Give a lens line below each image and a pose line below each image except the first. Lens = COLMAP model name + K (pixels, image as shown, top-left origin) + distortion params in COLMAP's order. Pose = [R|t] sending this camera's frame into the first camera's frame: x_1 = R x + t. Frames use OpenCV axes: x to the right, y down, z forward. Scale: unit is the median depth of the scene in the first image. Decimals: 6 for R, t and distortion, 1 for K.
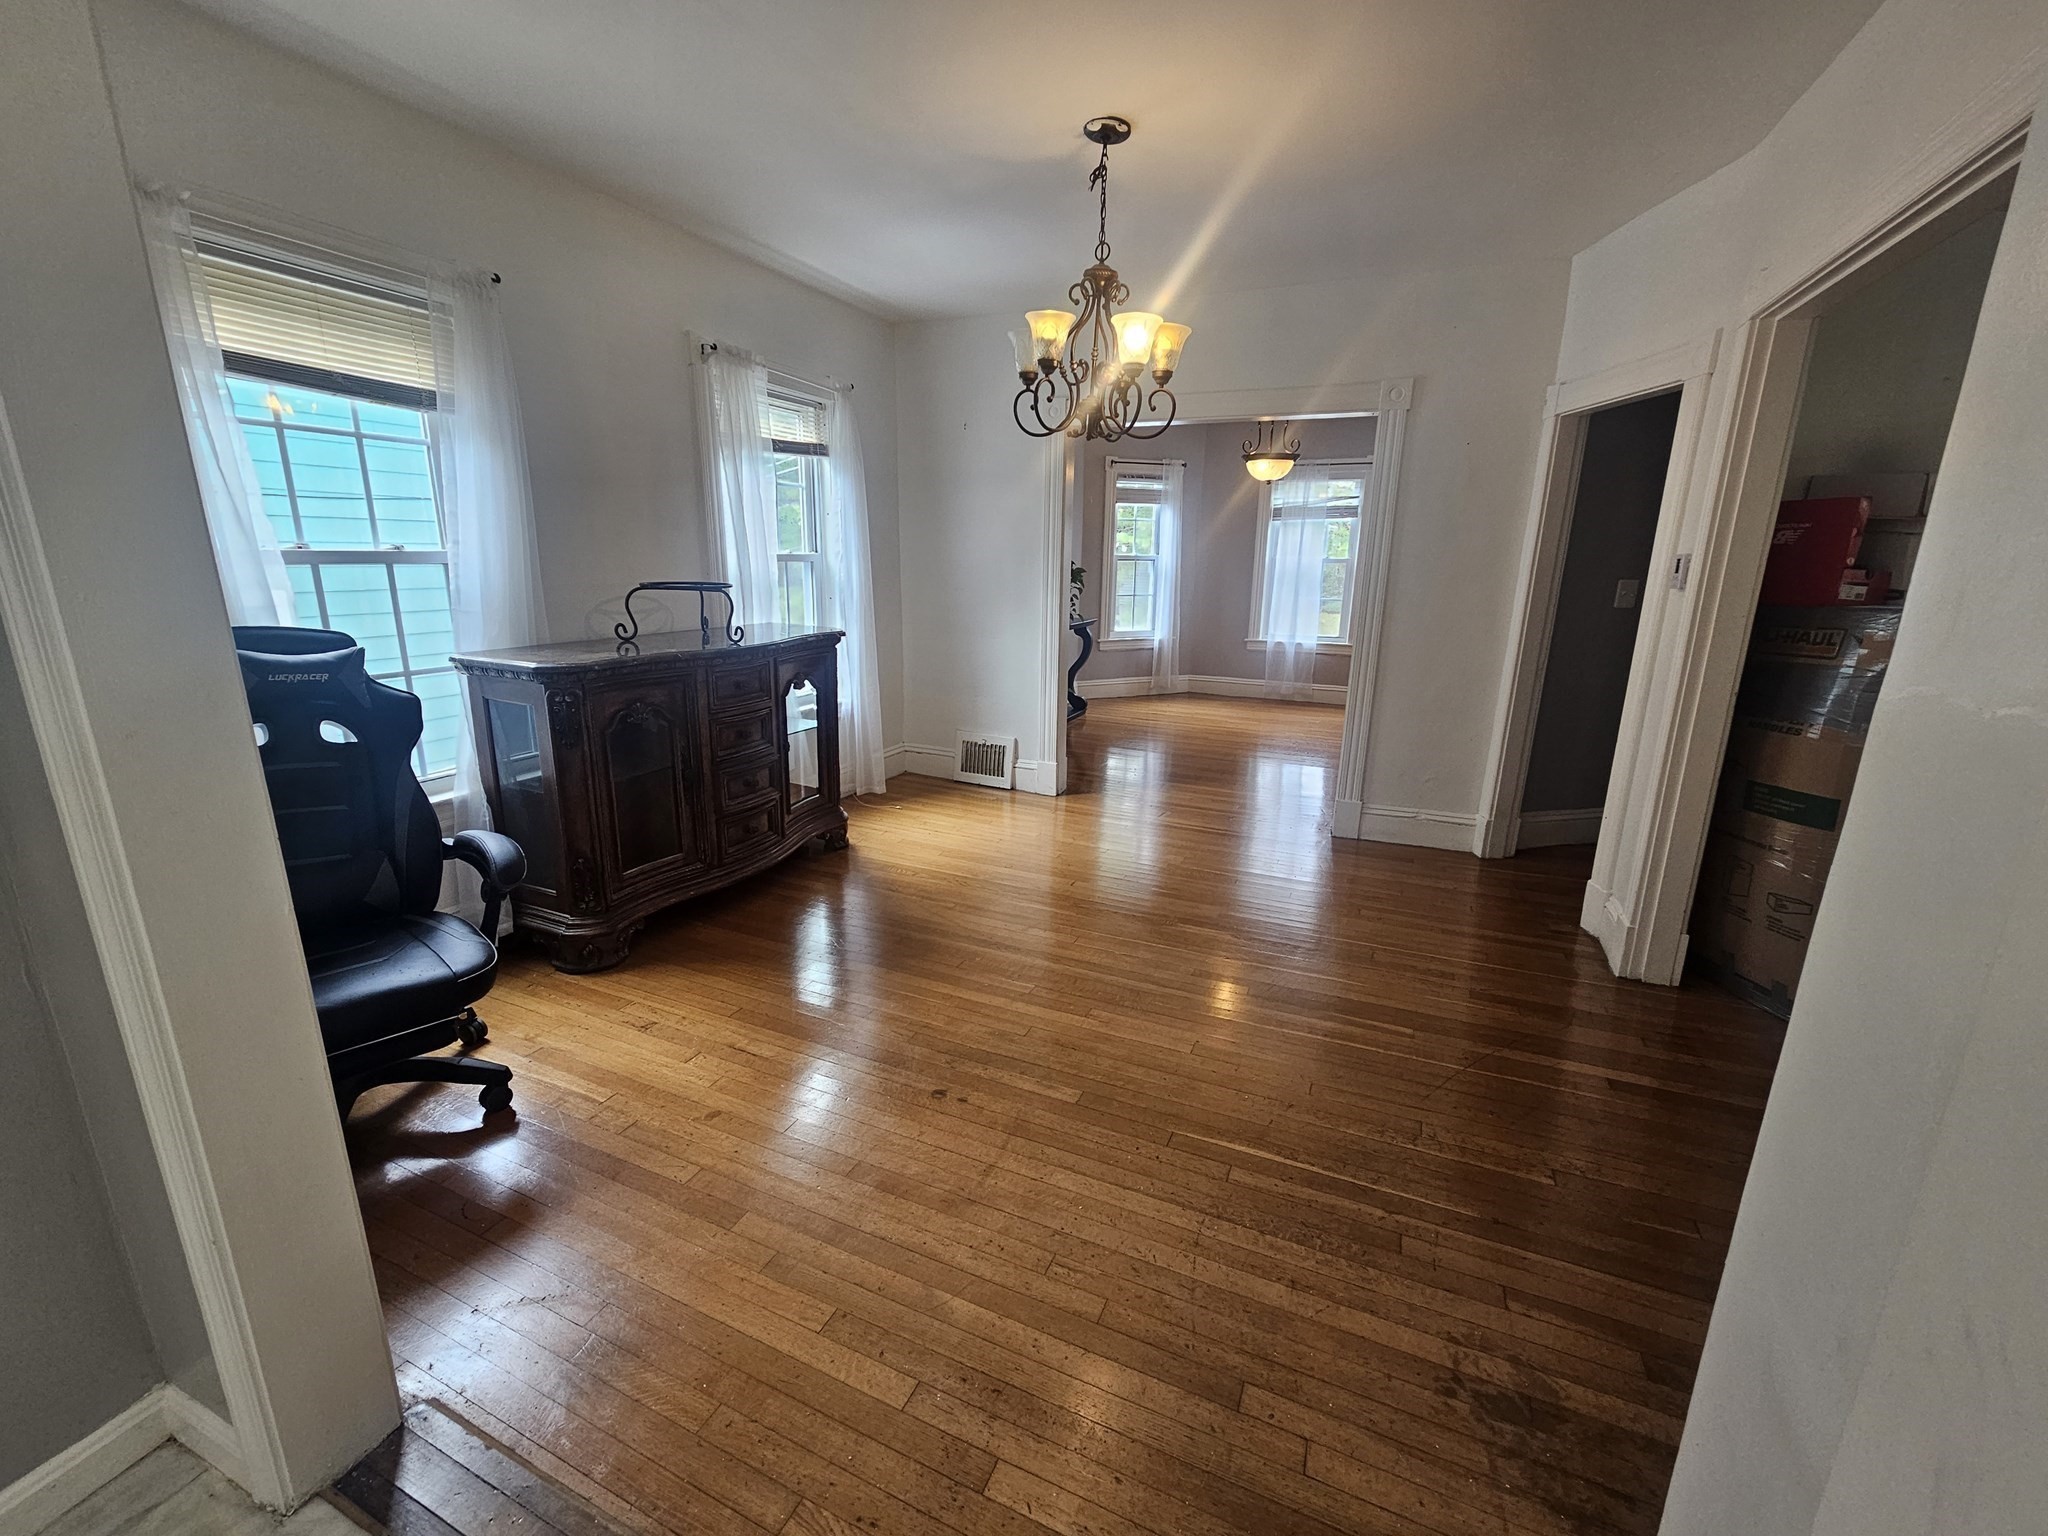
lens RADIAL K [[840.3, 0, 1032.2], [0, 840.3, 761.1], [0, 0, 1]] dist [0.007055, -0.000186]
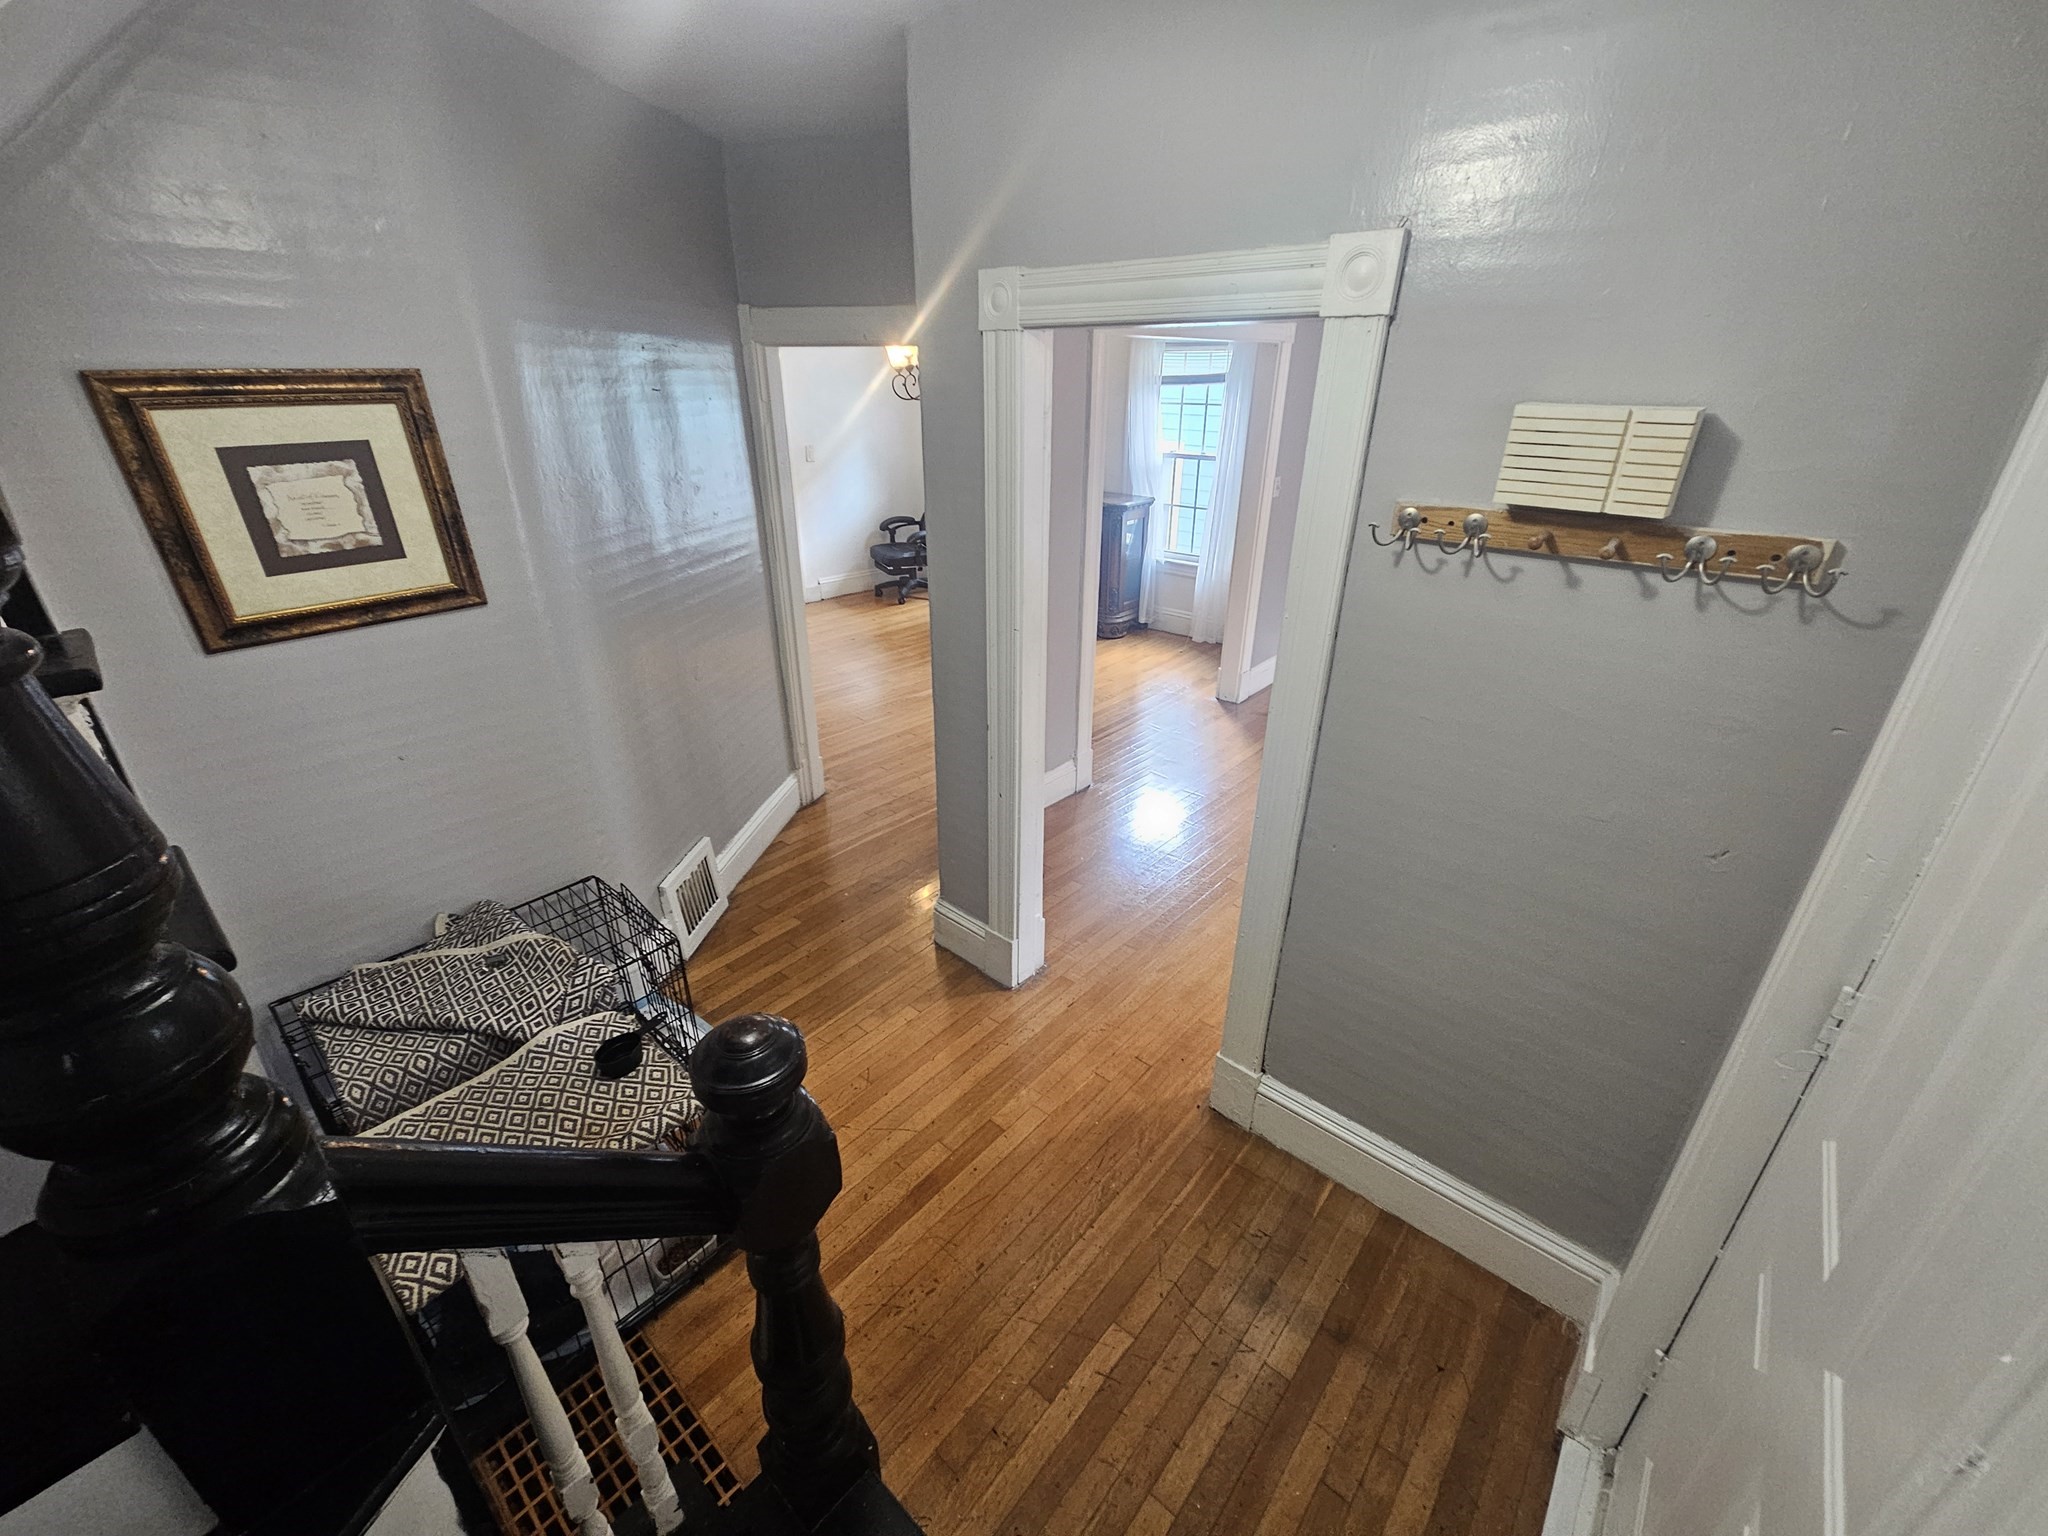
lens RADIAL K [[840.3, 0, 1025.5], [0, 840.3, 763.9], [0, 0, 1]] dist [0.007055, -0.000186]
pose [[-0.302658, 0.392148, -0.868687, 1.874155], [-0.234213, 0.852885, 0.466617, -0.581563], [0.923874, 0.344683, -0.166286, 1.681046]]
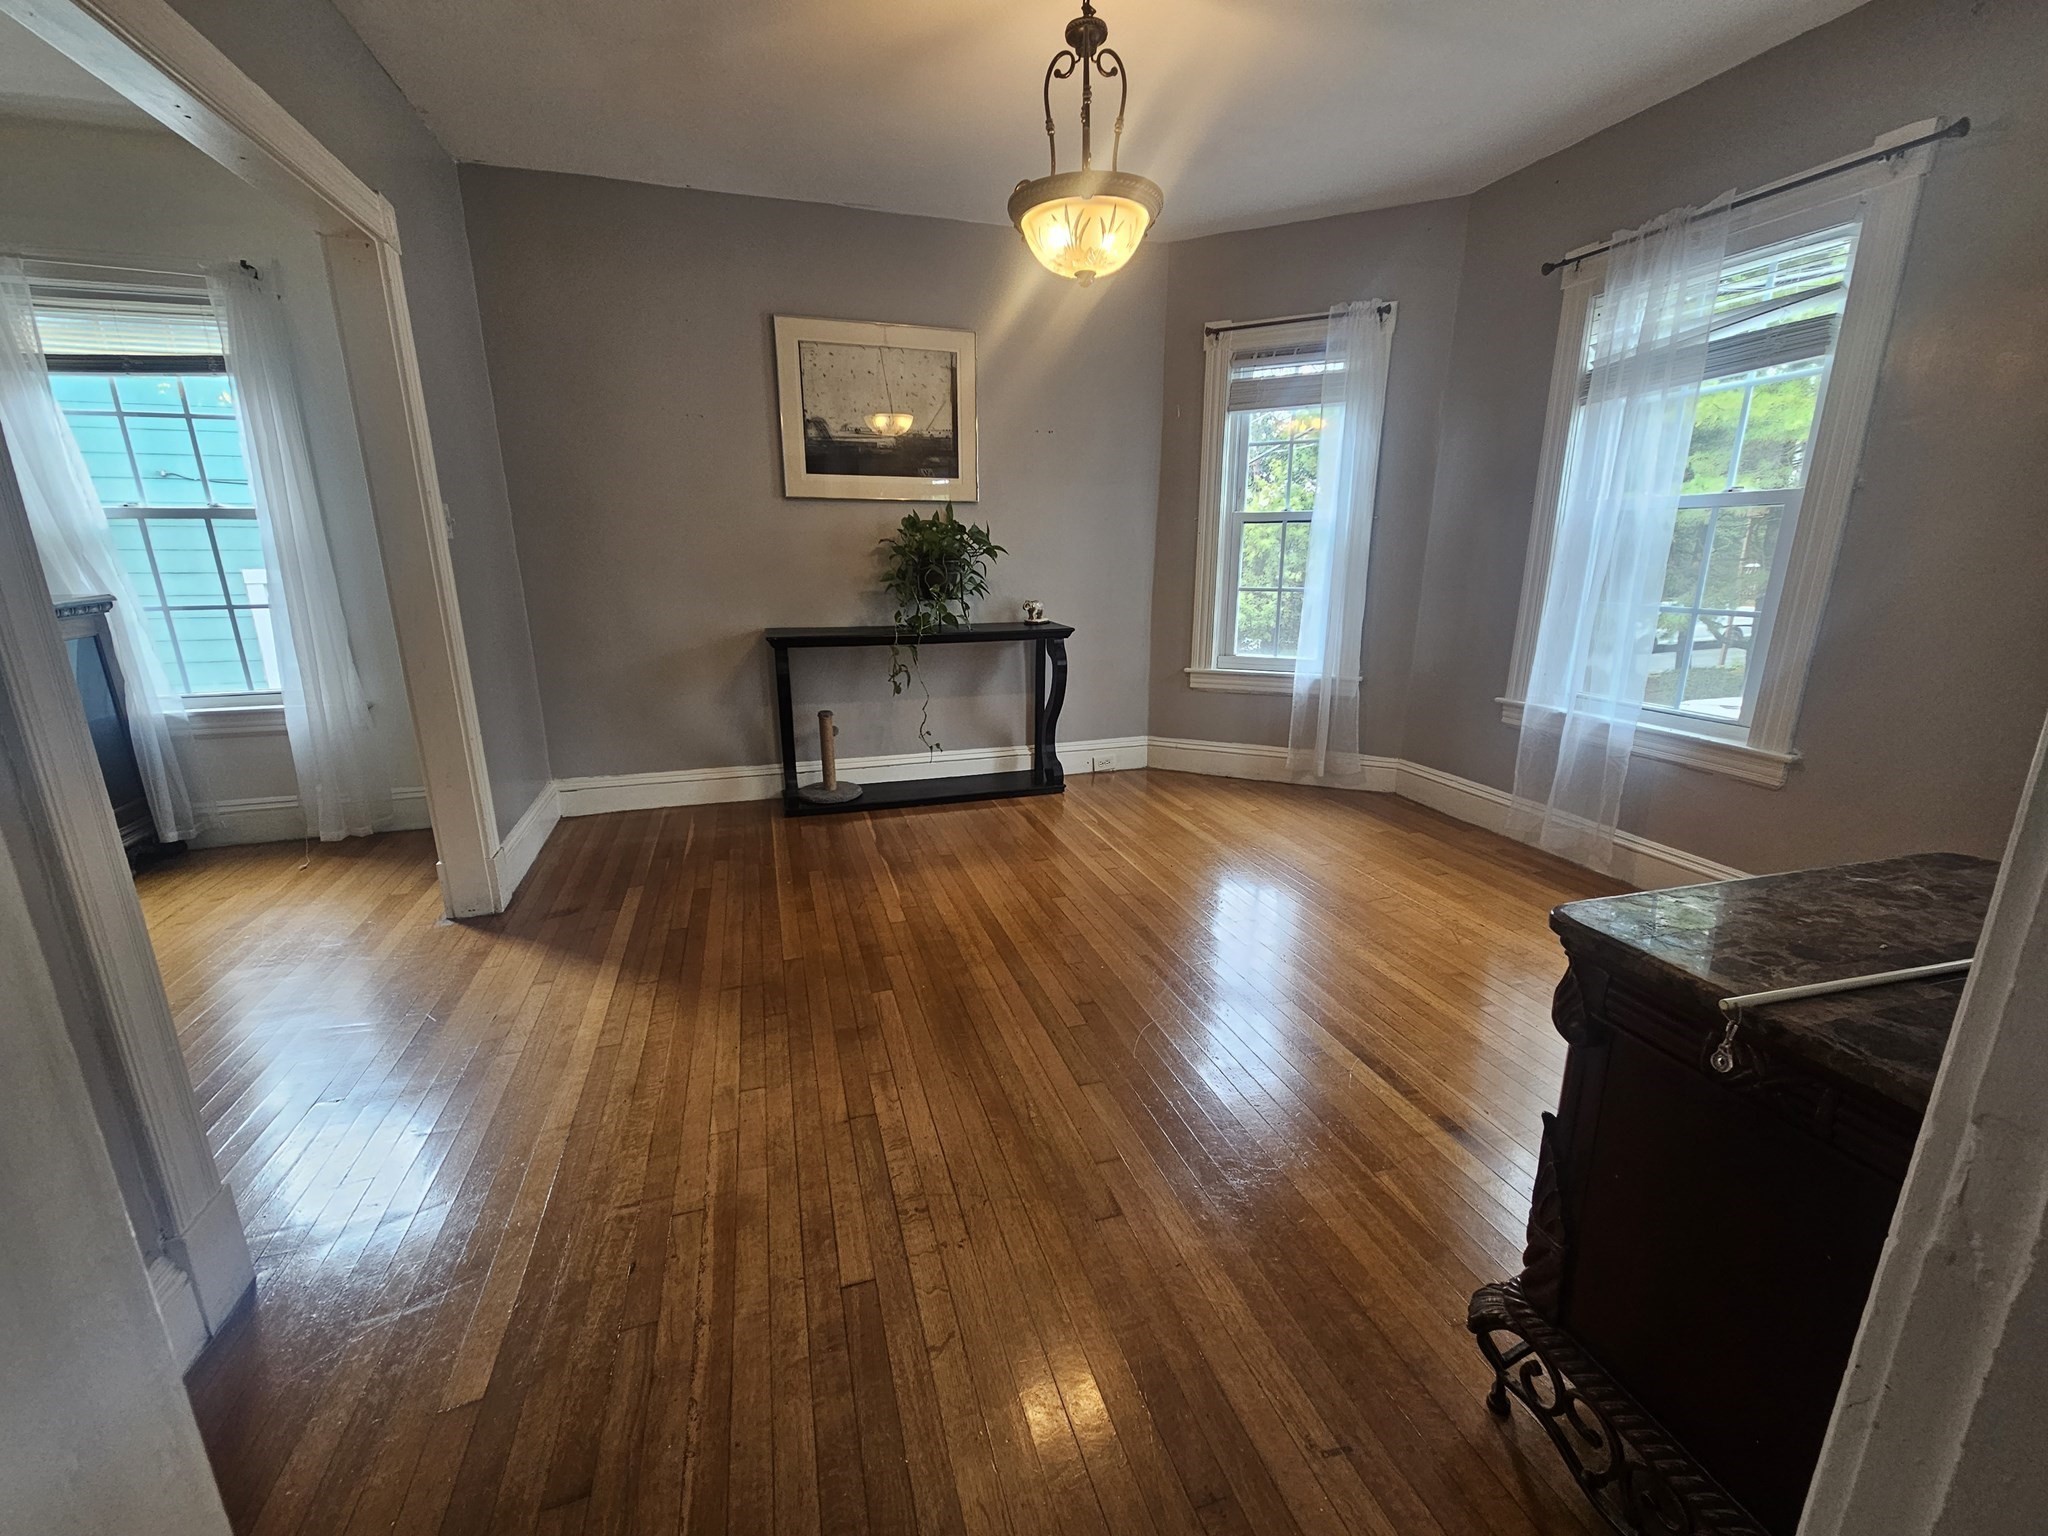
lens RADIAL K [[840.3, 0, 1026.0], [0, 840.3, 761.4], [0, 0, 1]] dist [0.007055, -0.000186]
pose [[0.655491, 0.176753, -0.734227, 1.184605], [-0.170862, 0.981725, 0.083795, -0.308534], [0.735621, 0.070525, 0.673713, 1.530760]]
